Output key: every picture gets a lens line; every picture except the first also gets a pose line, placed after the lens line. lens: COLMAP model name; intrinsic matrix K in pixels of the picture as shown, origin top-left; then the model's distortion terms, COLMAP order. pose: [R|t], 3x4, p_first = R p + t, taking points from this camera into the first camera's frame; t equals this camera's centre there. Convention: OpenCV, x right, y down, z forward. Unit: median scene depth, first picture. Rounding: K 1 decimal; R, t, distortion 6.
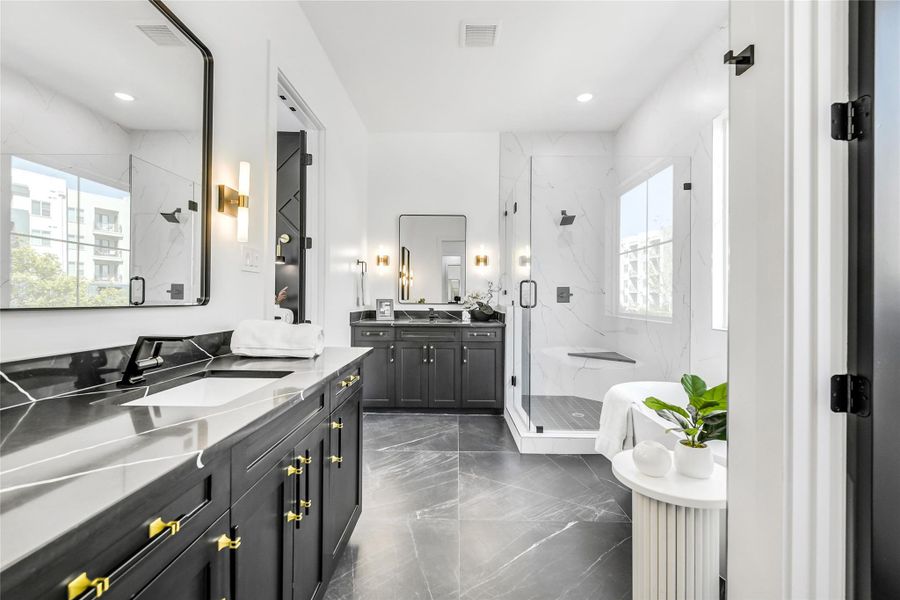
lens RADIAL K [[392.2, 0, 450.6], [0, 392.2, 298.4], [0, 0, 1]] dist [0.002519, -0.000813]
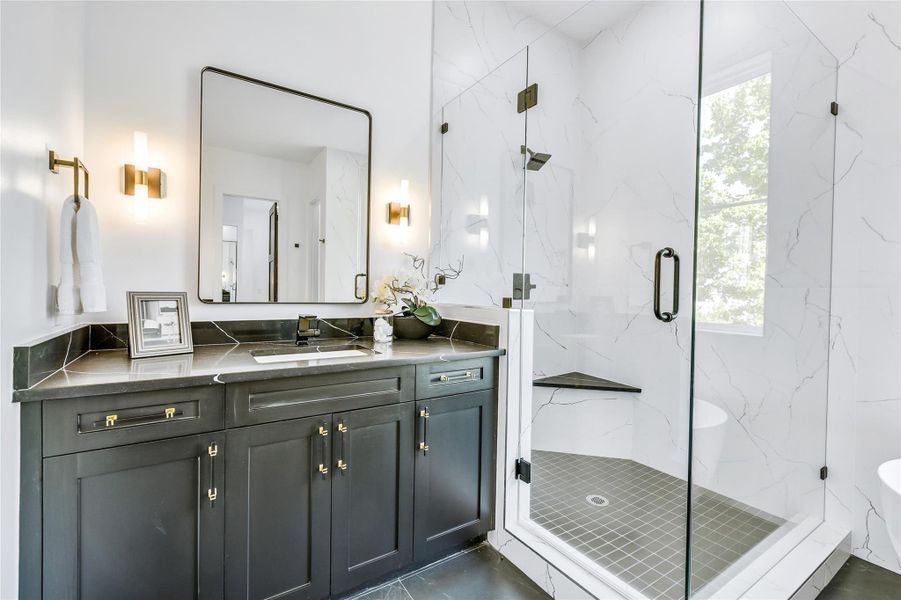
lens RADIAL K [[392.7, 0, 441.4], [0, 392.7, 295.2], [0, 0, 1]] dist [0.002519, -0.000813]
pose [[0.830186, 0.001982, 0.557483, -0.158258], [-0.011252, 0.999850, 0.013202, -0.002604], [-0.557373, -0.017232, 0.830084, 0.594913]]
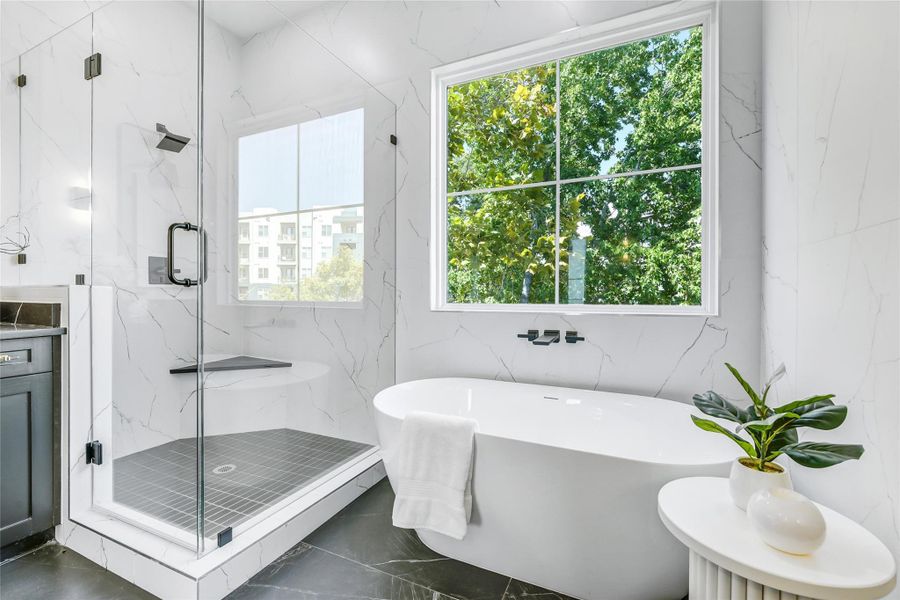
lens RADIAL K [[392.2, 0, 448.8], [0, 392.2, 294.3], [0, 0, 1]] dist [0.002519, -0.000813]
pose [[0.410678, -0.005709, 0.911762, -0.070854], [0.002452, 0.999984, 0.005157, 0.024863], [-0.911777, 0.000117, 0.410686, 0.397492]]
